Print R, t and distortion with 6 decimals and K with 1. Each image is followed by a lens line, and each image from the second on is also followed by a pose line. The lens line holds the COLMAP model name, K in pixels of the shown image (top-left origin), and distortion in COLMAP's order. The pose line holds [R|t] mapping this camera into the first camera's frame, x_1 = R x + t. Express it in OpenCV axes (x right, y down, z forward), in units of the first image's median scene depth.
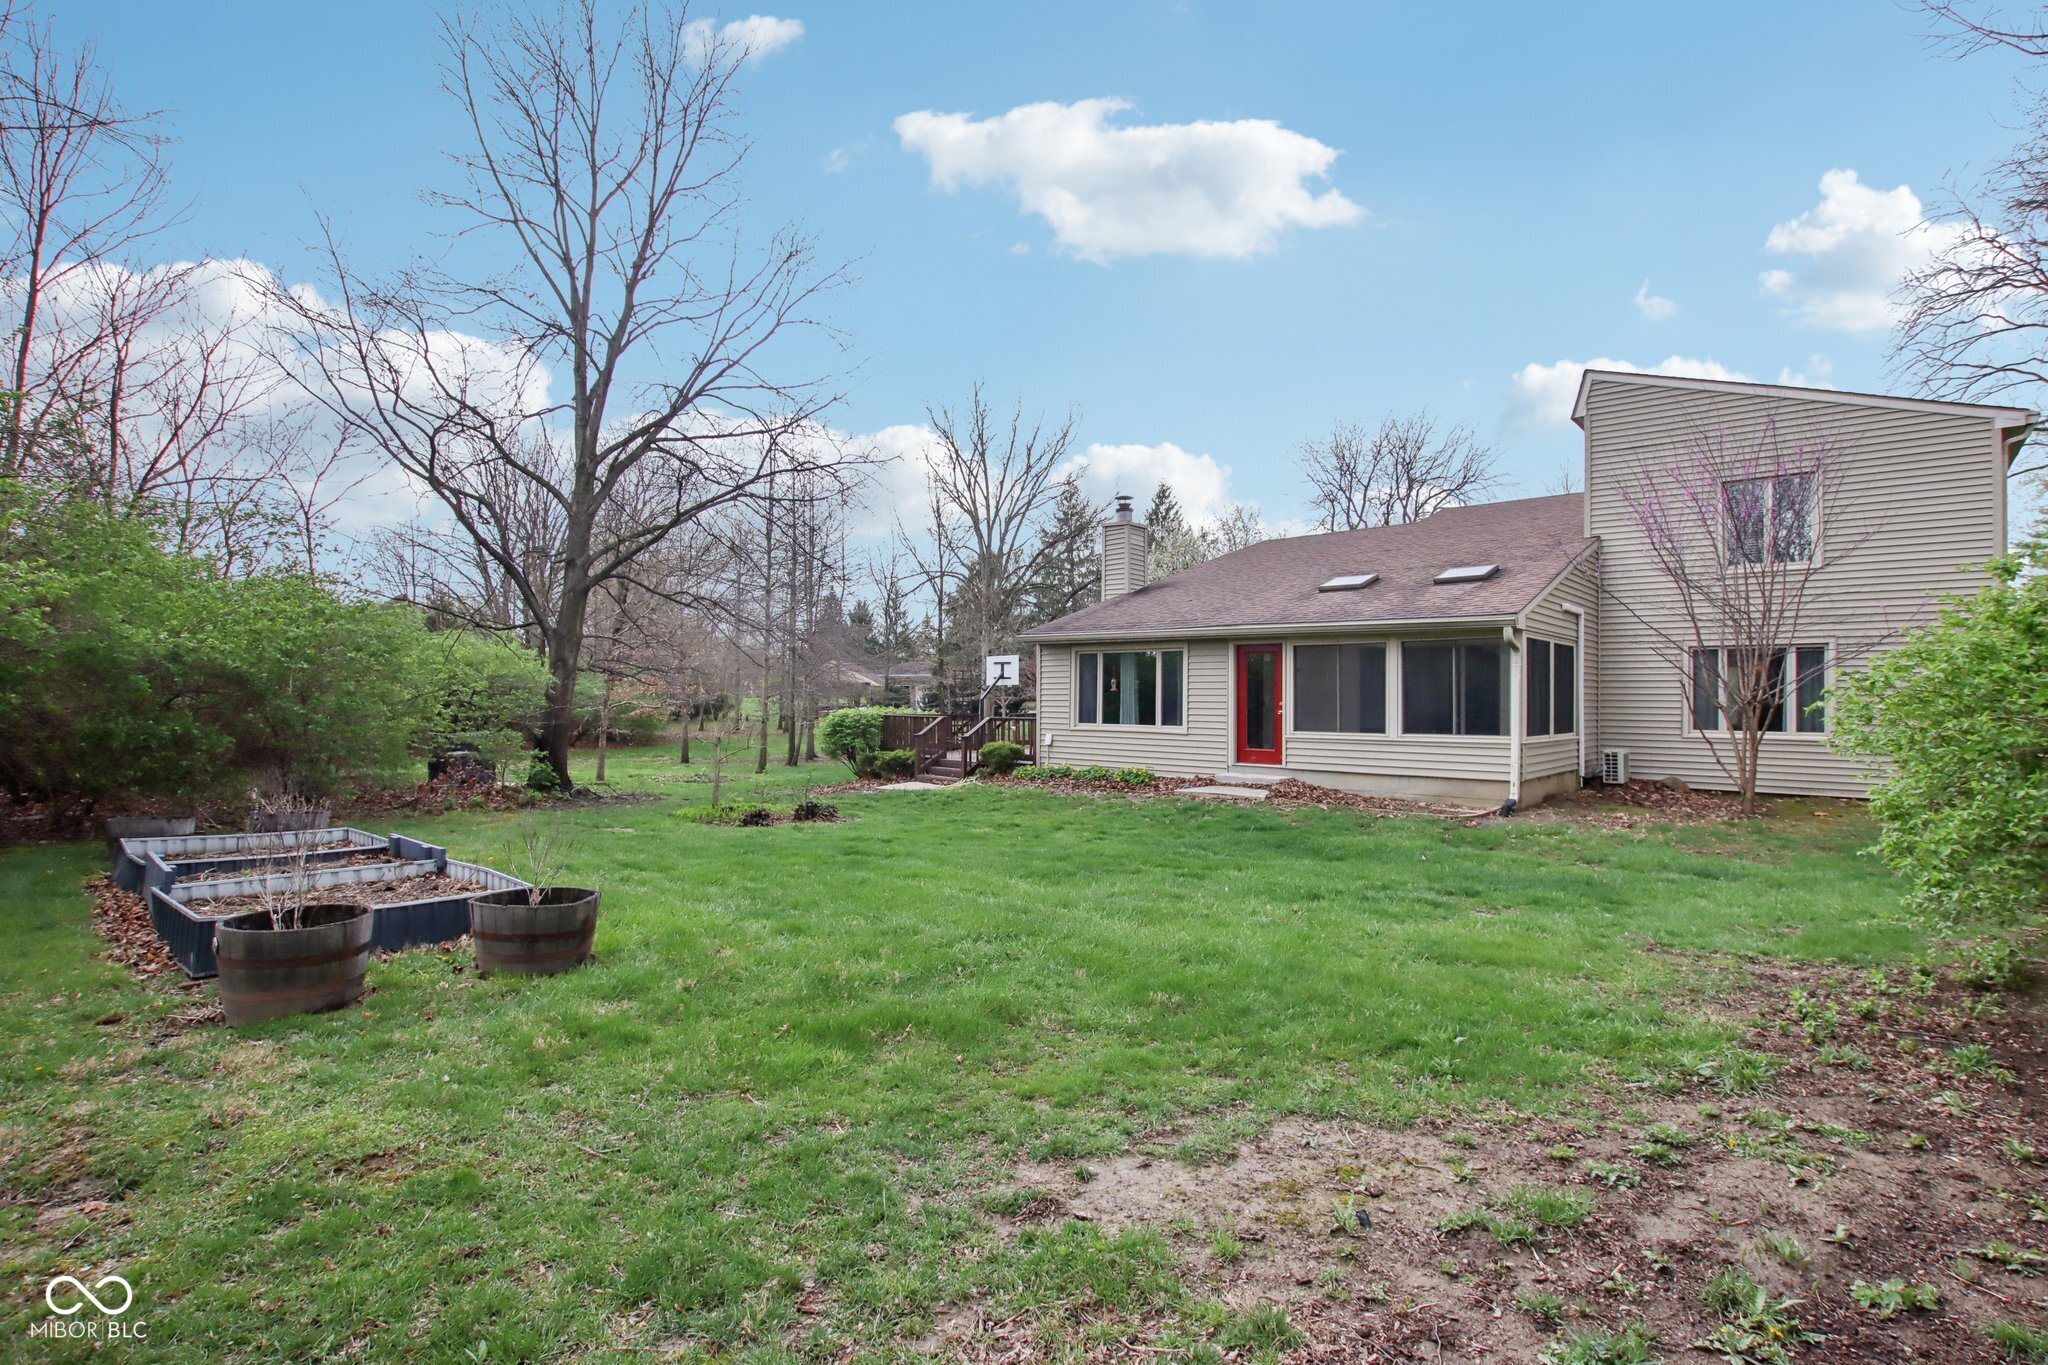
lens RADIAL K [[941.8, 0, 1022.8], [0, 941.8, 687.0], [0, 0, 1]] dist [-0.001906, -0.000063]
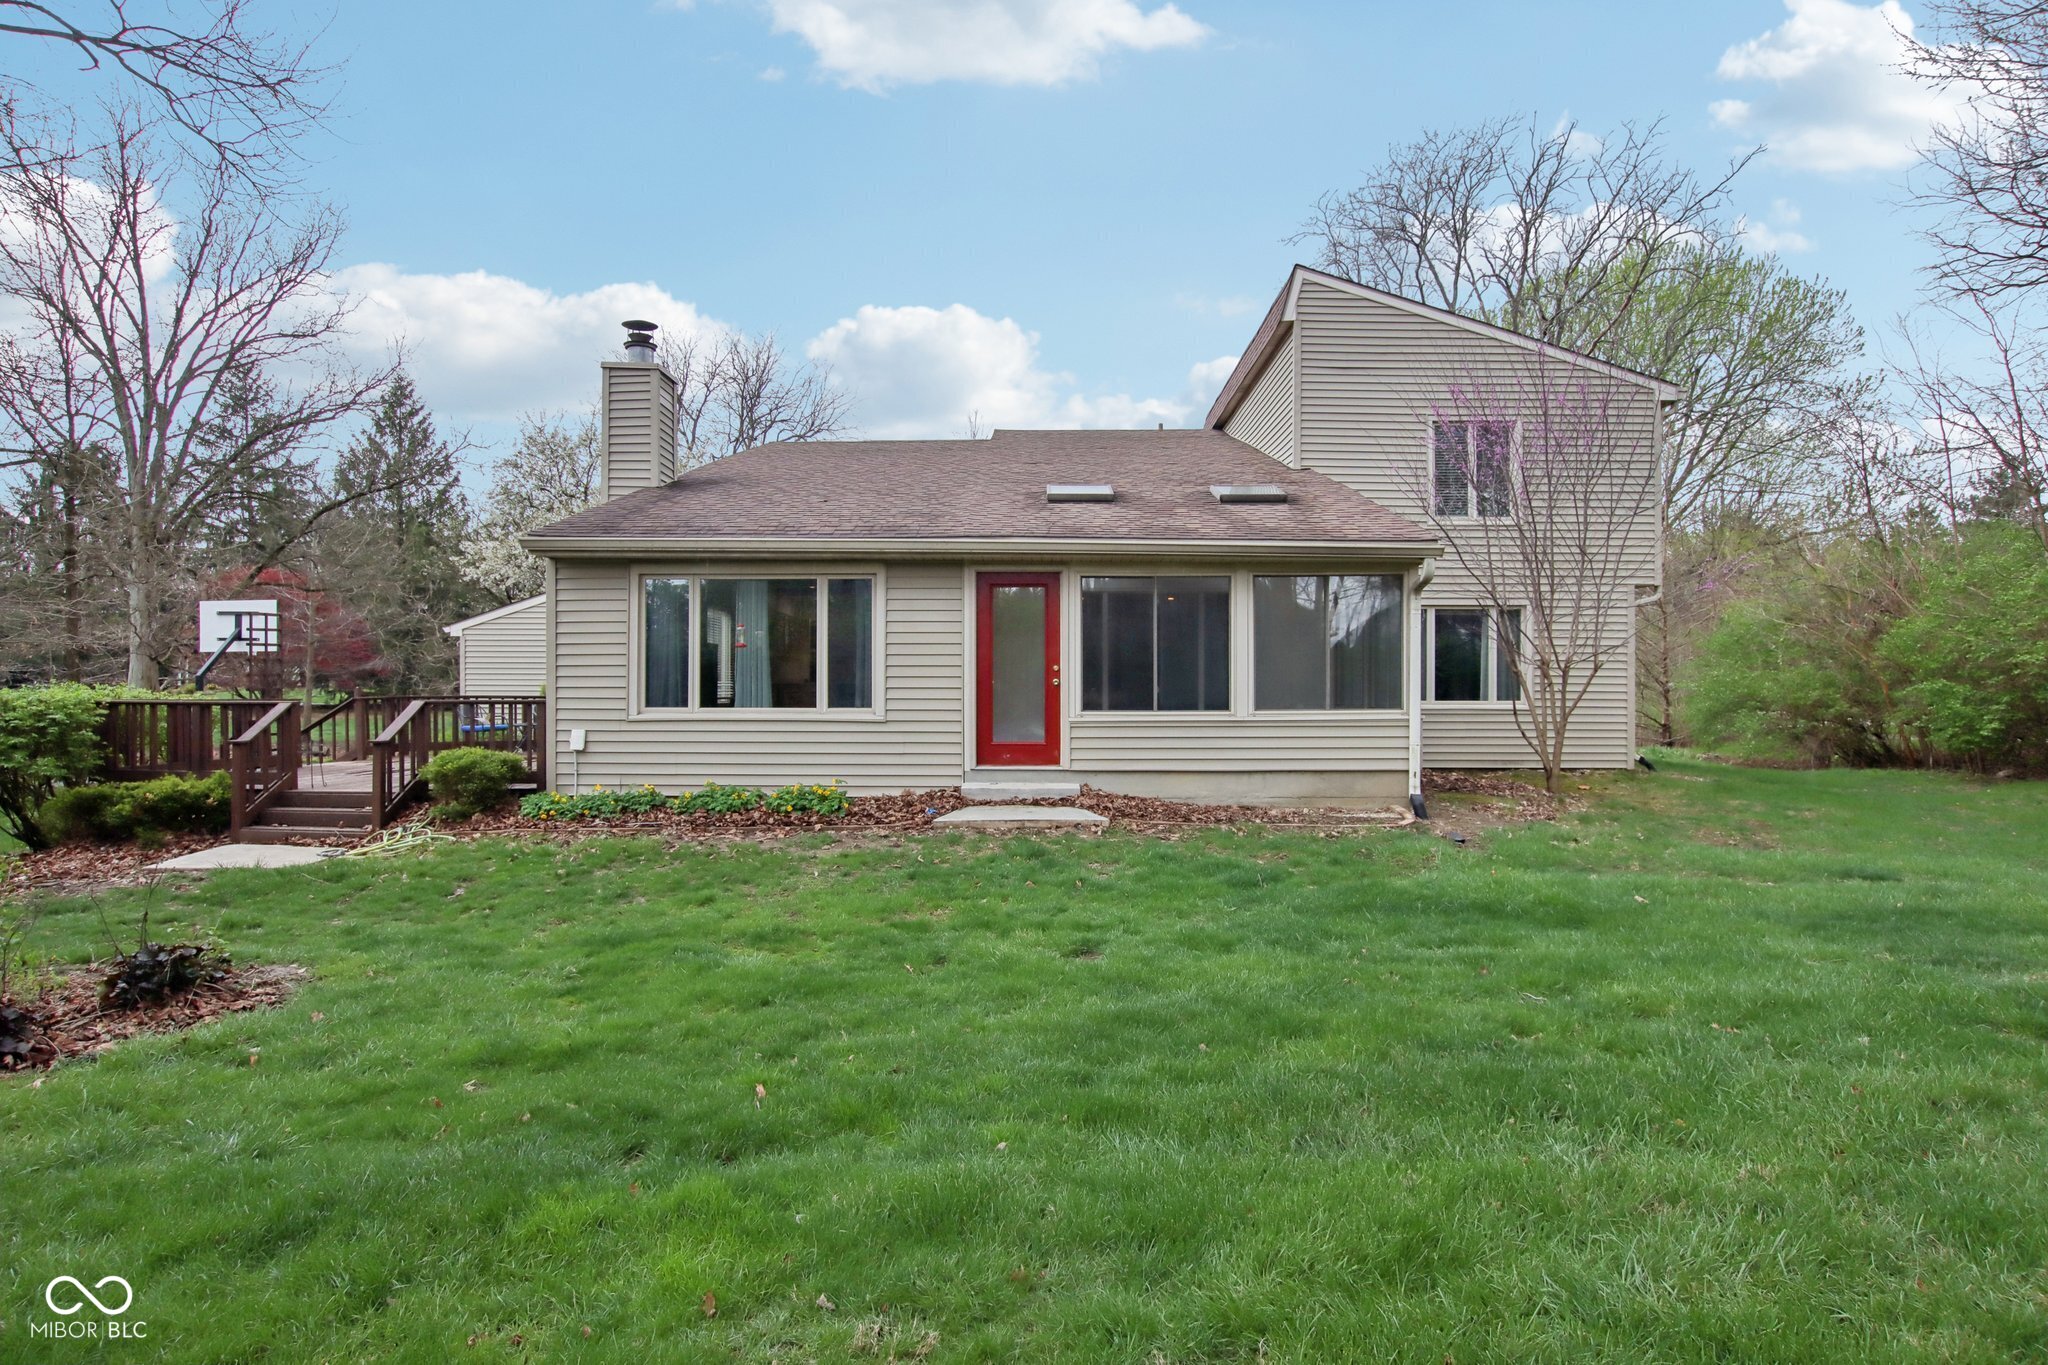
lens RADIAL K [[1099.7, 0, 1025.4], [0, 1099.7, 685.7], [0, 0, 1]] dist [-0.018534, 0.000044]
pose [[0.754549, -0.005419, 0.656221, -0.201477], [-0.003714, 0.999915, 0.012528, 0.018609], [-0.656233, -0.011890, 0.754465, 0.418504]]
